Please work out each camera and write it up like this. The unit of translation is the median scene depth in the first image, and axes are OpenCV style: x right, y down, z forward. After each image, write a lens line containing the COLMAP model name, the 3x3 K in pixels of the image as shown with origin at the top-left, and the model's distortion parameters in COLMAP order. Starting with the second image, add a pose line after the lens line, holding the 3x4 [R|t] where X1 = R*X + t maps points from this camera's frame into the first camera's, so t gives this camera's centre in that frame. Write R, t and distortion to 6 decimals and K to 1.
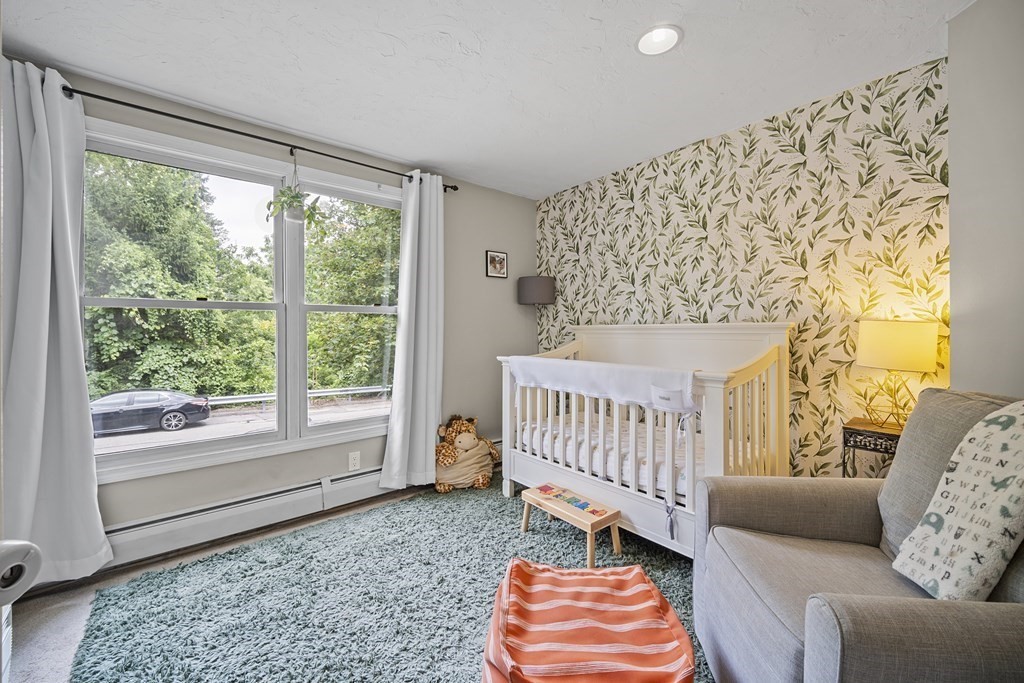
lens RADIAL K [[408.8, 0, 474.4], [0, 408.8, 324.2], [0, 0, 1]] dist [0.001201, -0.000328]
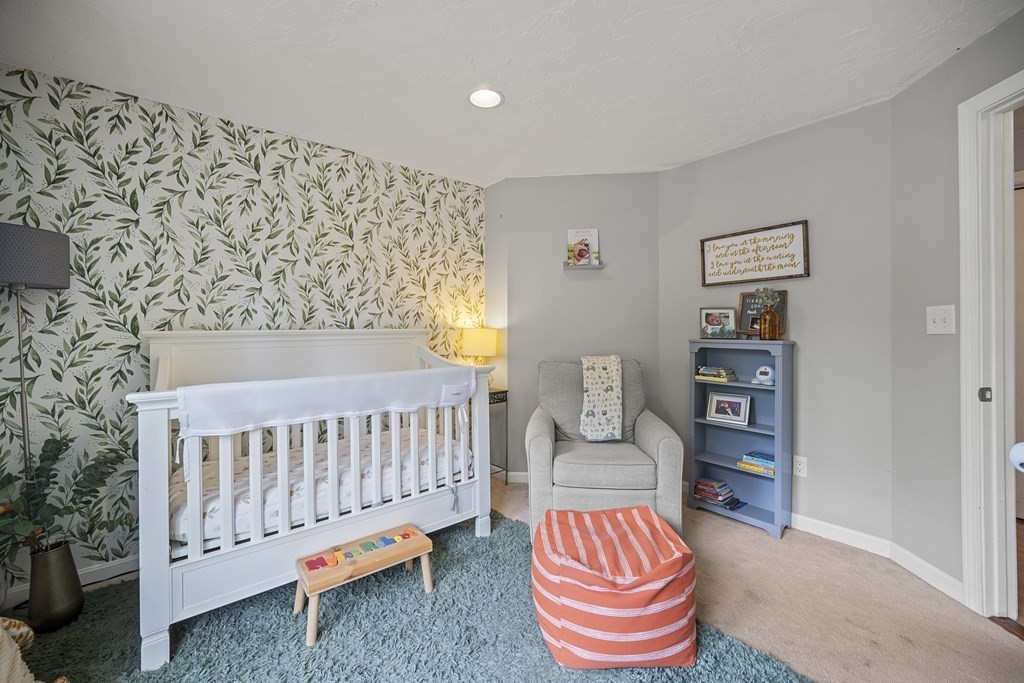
lens RADIAL K [[408.8, 0, 509.0], [0, 408.8, 335.4], [0, 0, 1]] dist [0.001201, -0.000328]
pose [[-0.038285, -0.003409, 0.999261, -0.435002], [0.002334, 0.999991, 0.003500, 0.009929], [-0.999264, 0.002466, -0.038277, 0.571978]]
